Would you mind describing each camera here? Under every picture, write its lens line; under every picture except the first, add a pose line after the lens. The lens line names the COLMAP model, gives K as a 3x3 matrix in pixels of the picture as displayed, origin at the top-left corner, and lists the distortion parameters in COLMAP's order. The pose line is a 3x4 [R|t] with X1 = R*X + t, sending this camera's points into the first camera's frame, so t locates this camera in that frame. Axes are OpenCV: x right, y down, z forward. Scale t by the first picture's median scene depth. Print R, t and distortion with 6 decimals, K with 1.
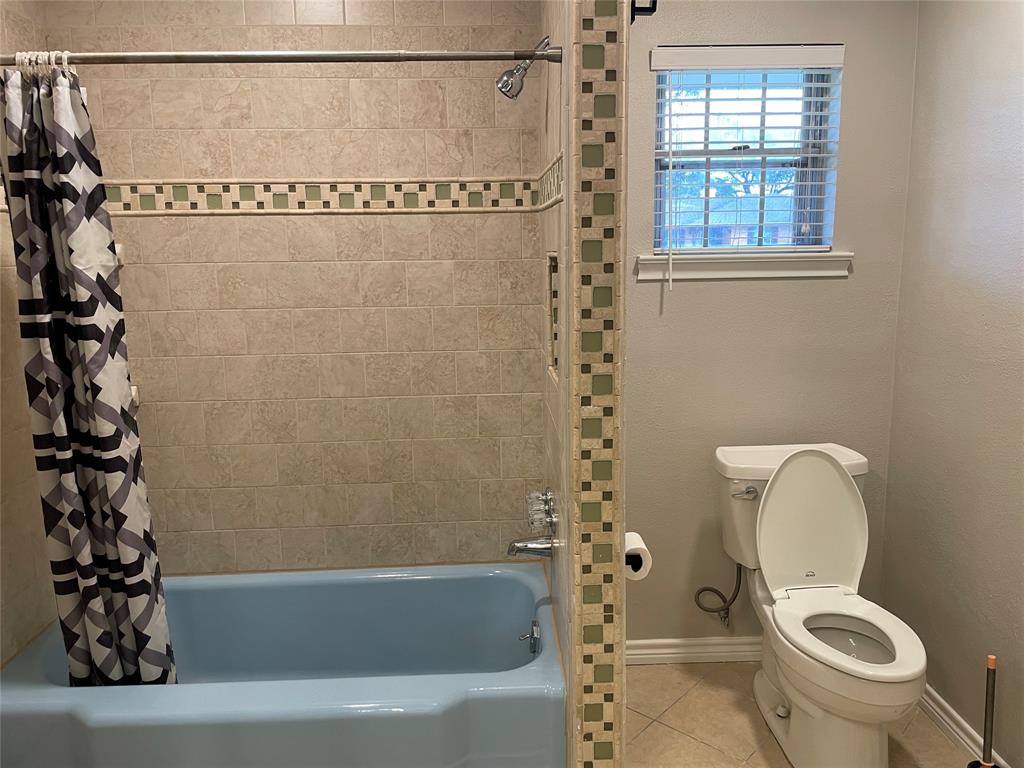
lens RADIAL K [[774.5, 0, 512.0], [0, 774.5, 384.0], [0, 0, 1]] dist [0.092263, -0.114924]
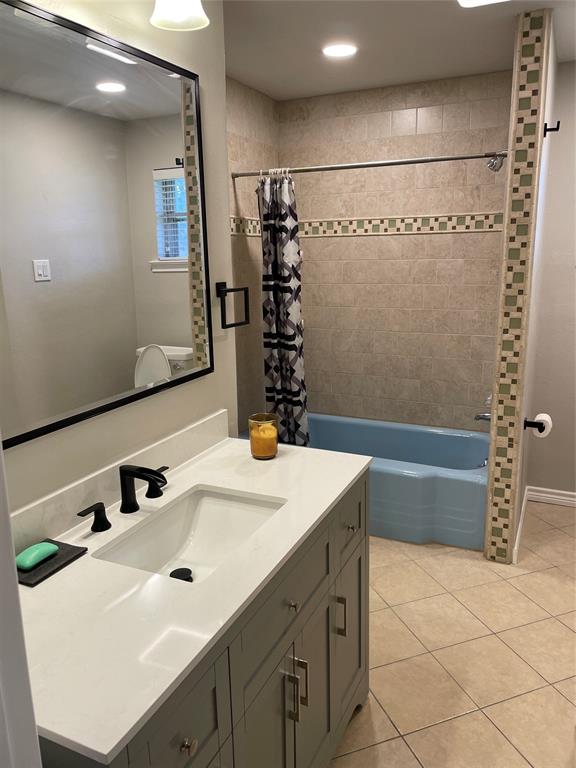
lens RADIAL K [[580.9, 0, 306.0], [0, 580.9, 386.3], [0, 0, 1]] dist [0.092263, -0.114924]
pose [[0.900640, 0.101649, -0.422511, 0.265682], [-0.078691, 0.994333, 0.071480, 0.088792], [0.427383, -0.031130, 0.903535, -0.532751]]
